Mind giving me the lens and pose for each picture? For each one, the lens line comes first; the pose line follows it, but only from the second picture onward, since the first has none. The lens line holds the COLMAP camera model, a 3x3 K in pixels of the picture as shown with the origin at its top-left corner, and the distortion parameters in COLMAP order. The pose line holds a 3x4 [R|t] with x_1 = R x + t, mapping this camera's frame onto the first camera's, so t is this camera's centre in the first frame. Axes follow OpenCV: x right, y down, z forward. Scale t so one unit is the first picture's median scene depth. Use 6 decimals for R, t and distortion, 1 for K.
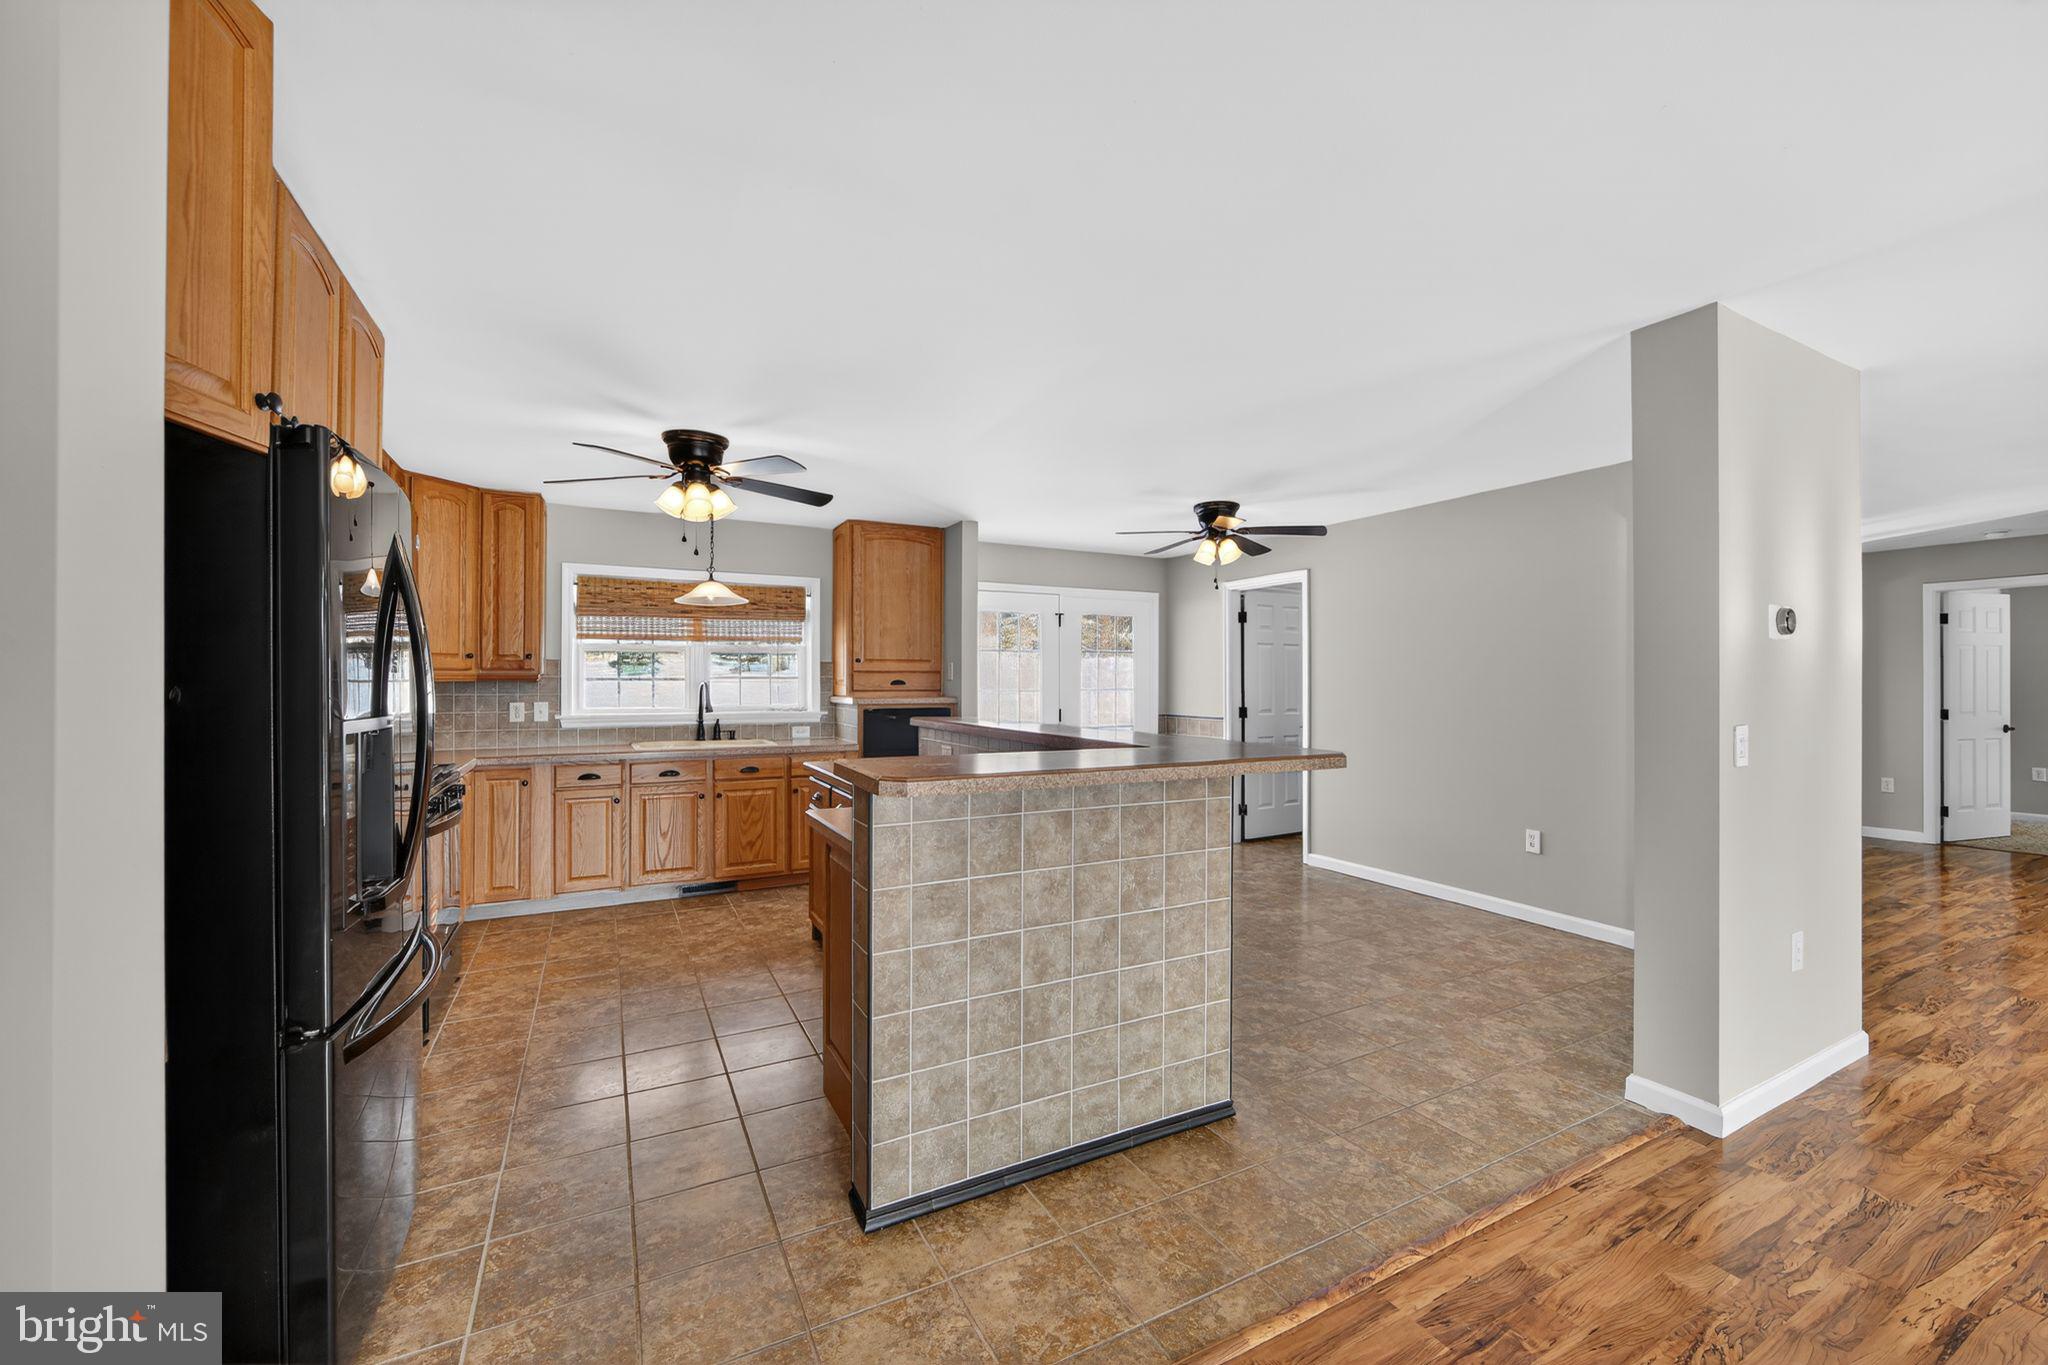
lens RADIAL K [[810.8, 0, 1054.6], [0, 810.8, 684.2], [0, 0, 1]] dist [-0.011202, 0.002923]
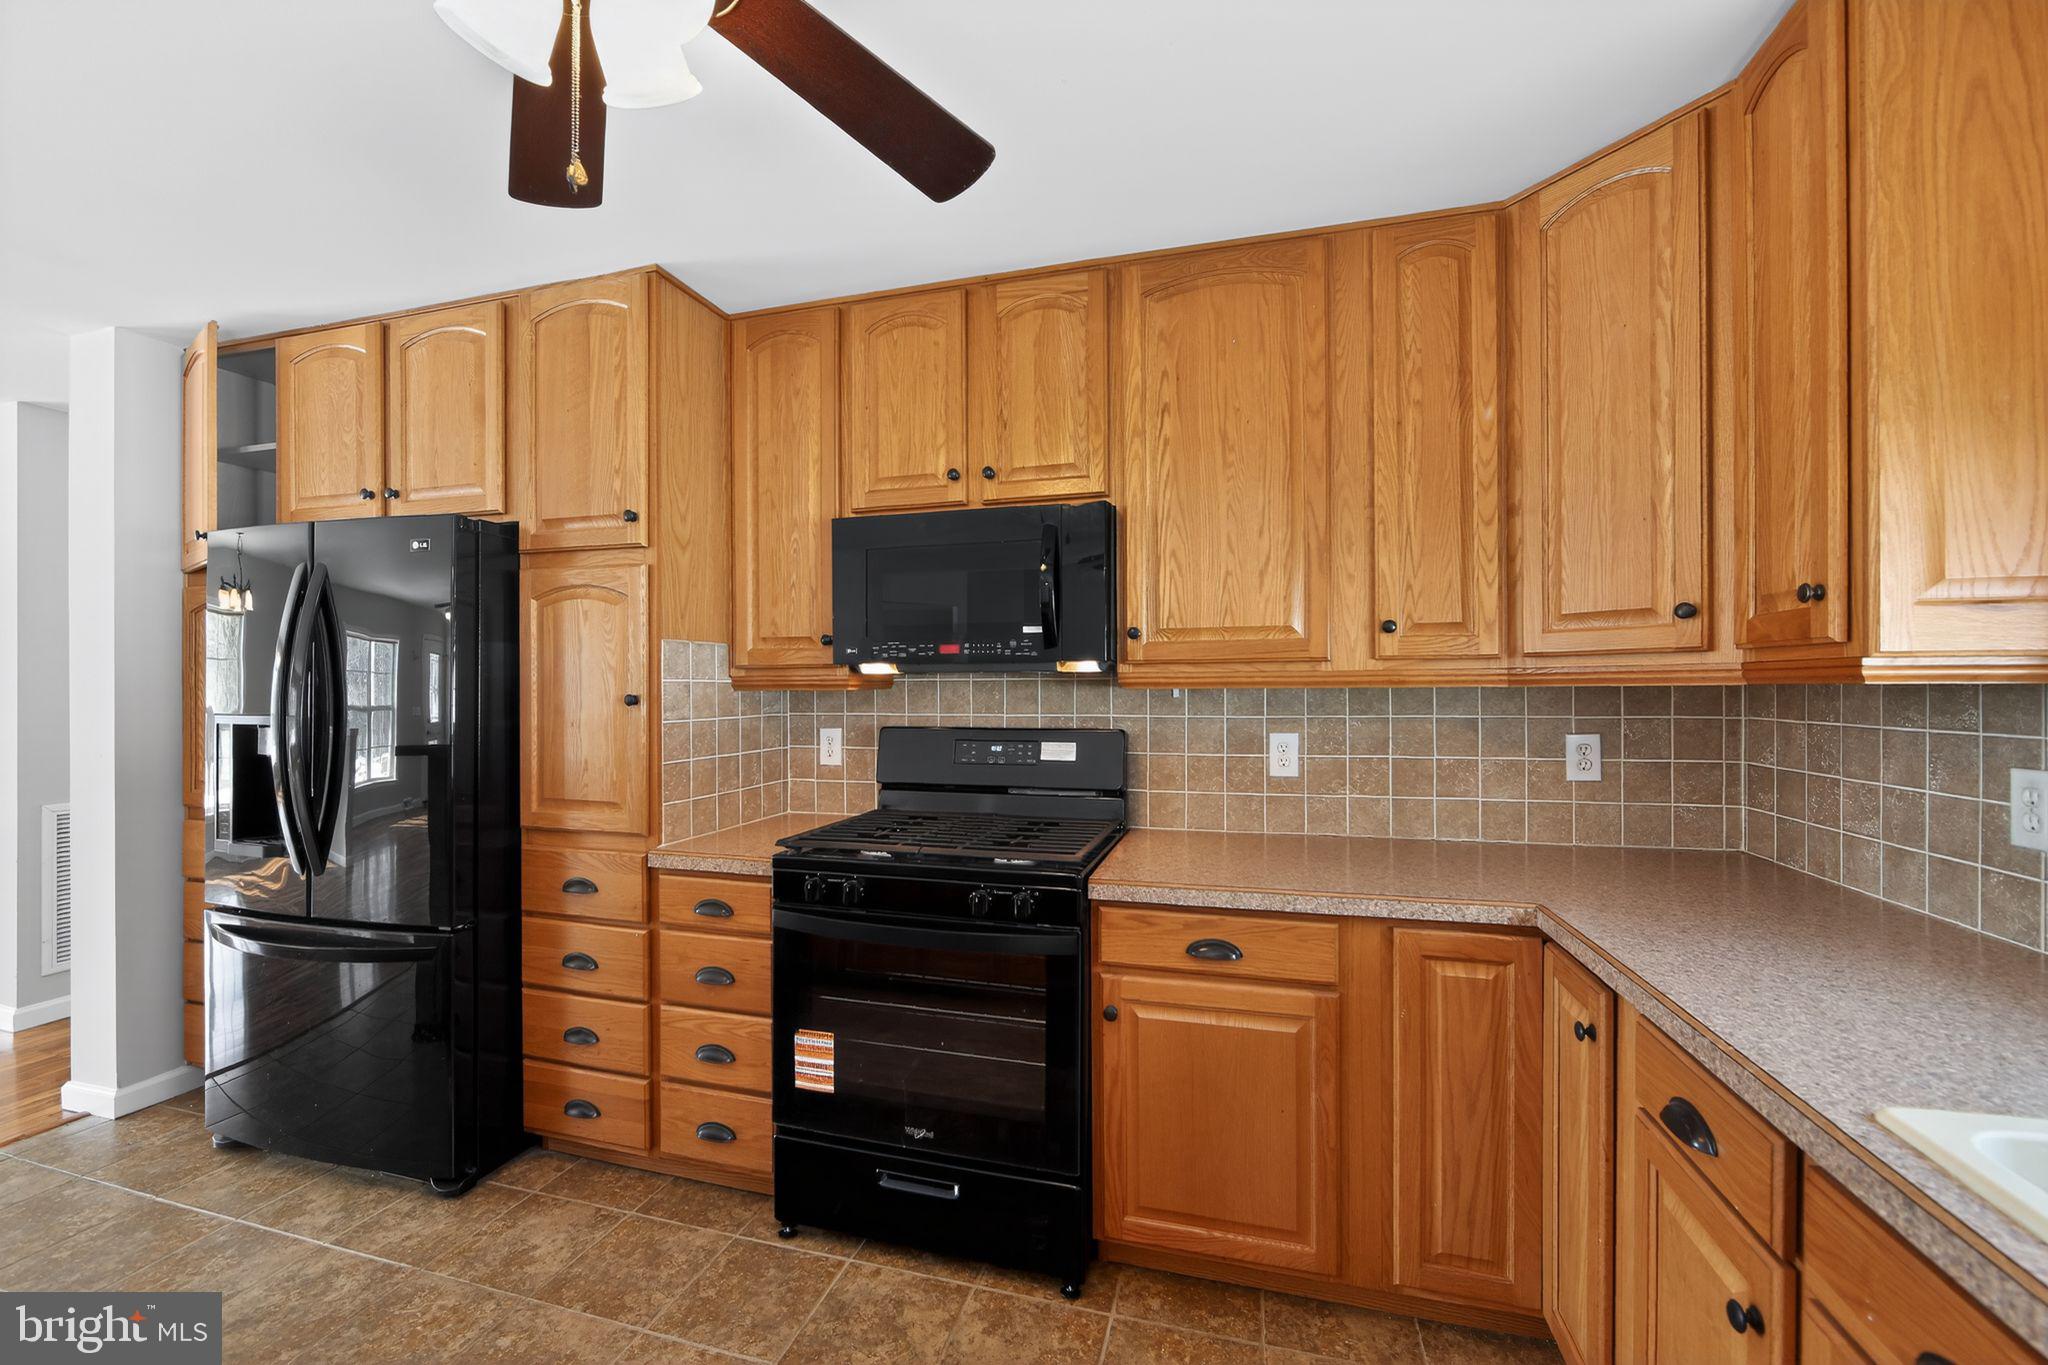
lens RADIAL K [[810.8, 0, 1018.8], [0, 810.8, 678.2], [0, 0, 1]] dist [-0.011202, 0.002923]
pose [[-0.717228, 0.003434, -0.696830, -0.392579], [0.000728, 0.999991, 0.004179, -0.012873], [0.696838, 0.002490, -0.717224, 1.381673]]
